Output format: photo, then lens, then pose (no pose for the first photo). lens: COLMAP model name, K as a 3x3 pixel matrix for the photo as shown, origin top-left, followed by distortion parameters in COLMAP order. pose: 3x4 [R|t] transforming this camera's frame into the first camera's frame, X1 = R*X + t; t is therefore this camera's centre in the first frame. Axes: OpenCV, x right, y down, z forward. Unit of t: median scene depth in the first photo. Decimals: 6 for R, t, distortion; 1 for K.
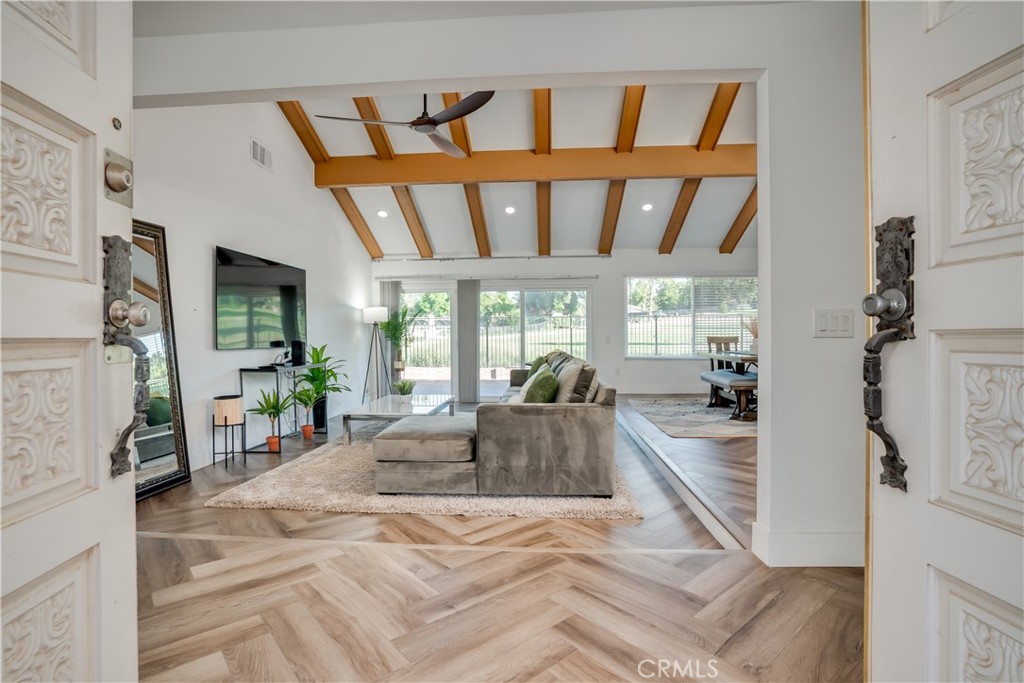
lens RADIAL K [[482.1, 0, 512.0], [0, 482.1, 341.5], [0, 0, 1]] dist [-0.014603, 0.000020]
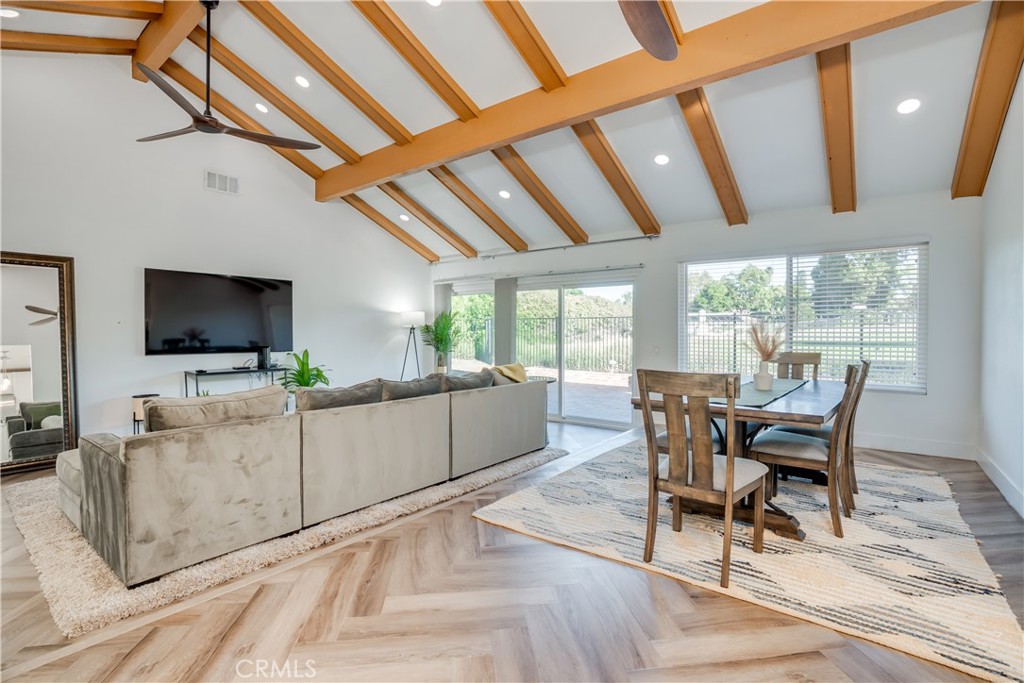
lens RADIAL K [[482.1, 0, 512.0], [0, 482.1, 341.5], [0, 0, 1]] dist [-0.014603, 0.000020]
pose [[0.834742, 0.017488, -0.550363, 0.411460], [-0.012539, 0.999840, 0.012753, -0.023556], [0.550498, -0.003745, 0.834828, 0.265457]]
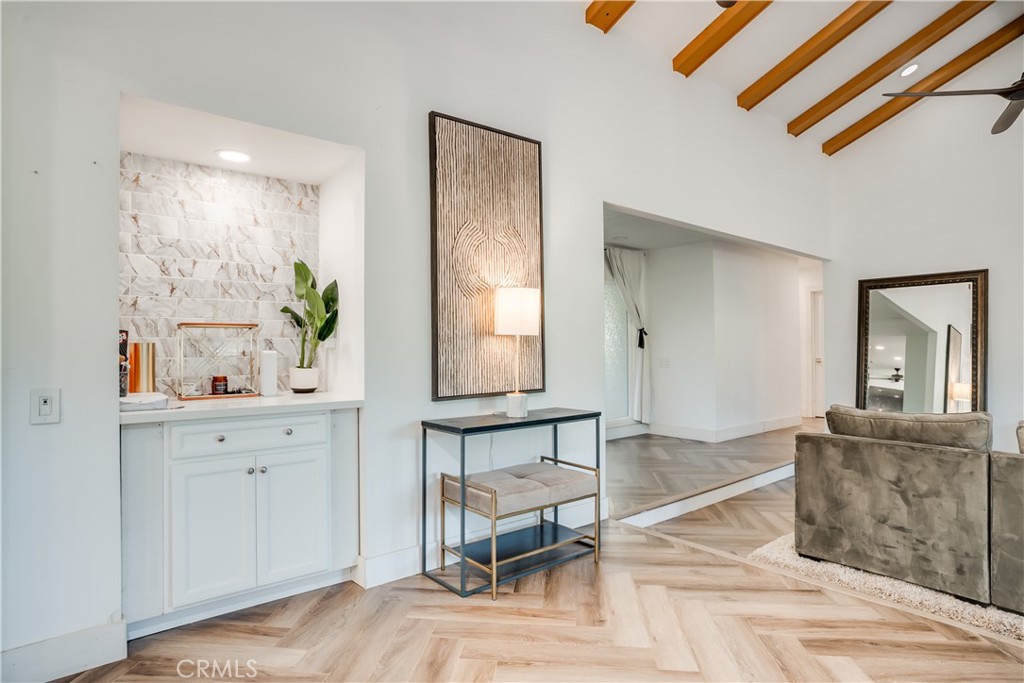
lens RADIAL K [[618.7, 0, 512.0], [0, 618.7, 341.5], [0, 0, 1]] dist [-0.005225, -0.000620]
pose [[-0.743977, 0.003483, -0.668196, 0.540935], [0.004972, 0.999988, -0.000323, -0.028419], [0.668186, -0.003563, -0.743985, 0.608130]]
